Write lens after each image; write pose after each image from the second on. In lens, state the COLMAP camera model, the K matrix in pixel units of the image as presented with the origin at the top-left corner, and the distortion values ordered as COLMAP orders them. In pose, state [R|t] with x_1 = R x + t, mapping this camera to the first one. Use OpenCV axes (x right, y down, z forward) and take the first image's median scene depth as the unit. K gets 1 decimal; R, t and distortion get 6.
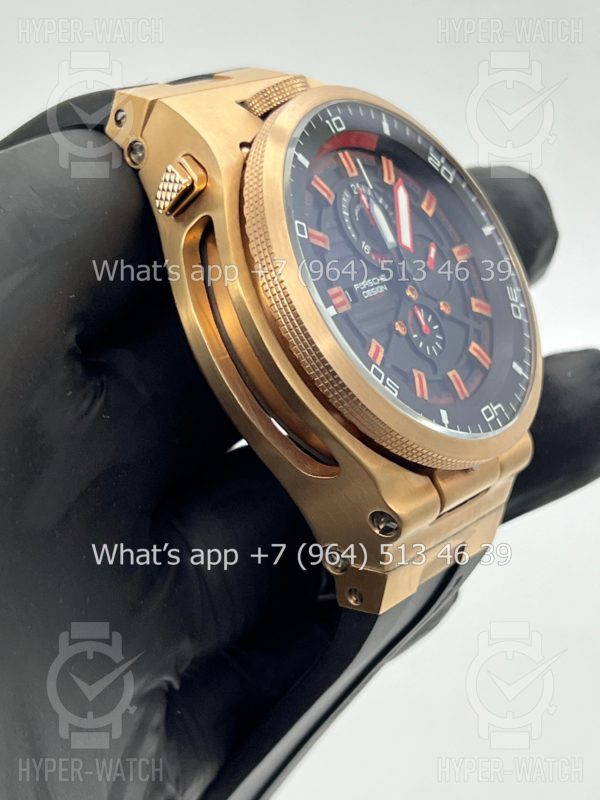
lens RADIAL K [[1853.7, 0, 300.0], [0, 1853.7, 400.0], [0, 0, 1]] dist [0.253381, -0.214426]
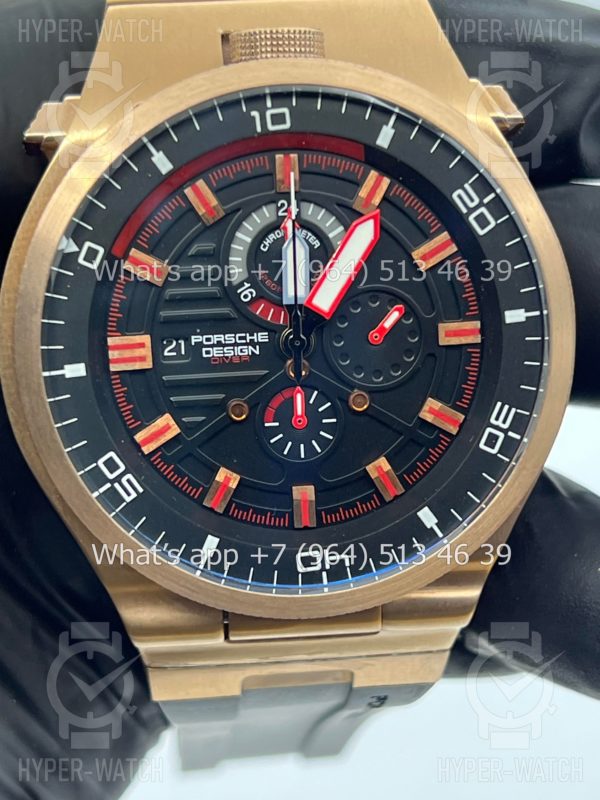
lens RADIAL K [[1853.7, 0, 300.0], [0, 1853.7, 400.0], [0, 0, 1]] dist [0.253381, -0.214426]
pose [[0.640805, 0.468662, -0.608050, 0.518479], [-0.230920, 0.873026, 0.429537, -0.366339], [0.732151, -0.134839, 0.667663, 0.507354]]
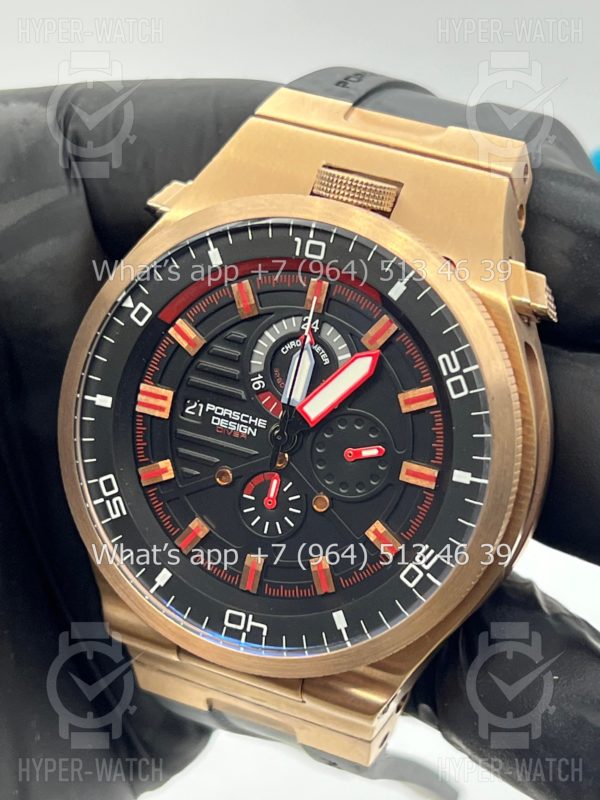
lens RADIAL K [[1853.7, 0, 300.0], [0, 1853.7, 400.0], [0, 0, 1]] dist [0.253381, -0.214426]
pose [[0.193208, 0.613826, -0.765433, 0.703054], [-0.309506, 0.778431, 0.546124, -0.551333], [0.931062, 0.131390, 0.340382, 0.717319]]
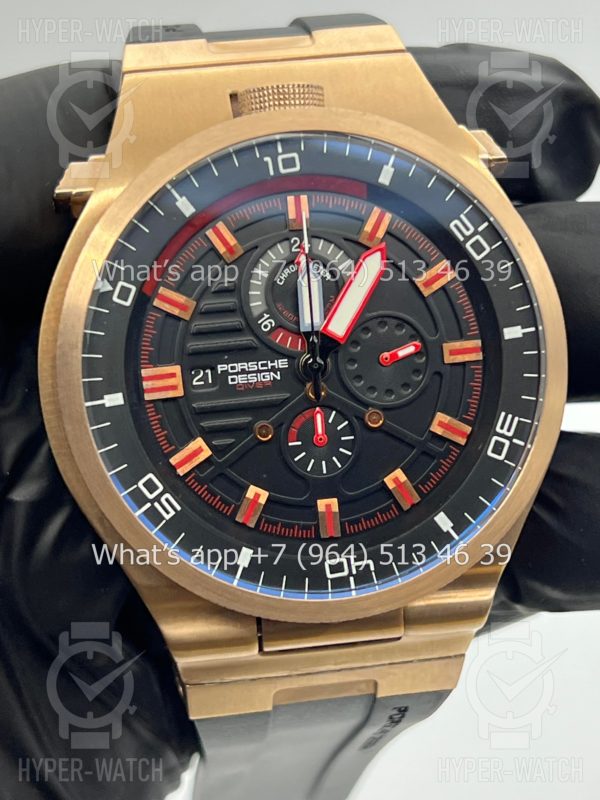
lens RADIAL K [[1853.7, 0, 300.0], [0, 1853.7, 400.0], [0, 0, 1]] dist [0.253381, -0.214426]
pose [[0.685005, 0.387179, -0.617140, 0.554716], [-0.199566, 0.914413, 0.352169, -0.336897], [0.700673, -0.118078, 0.703644, 0.431248]]
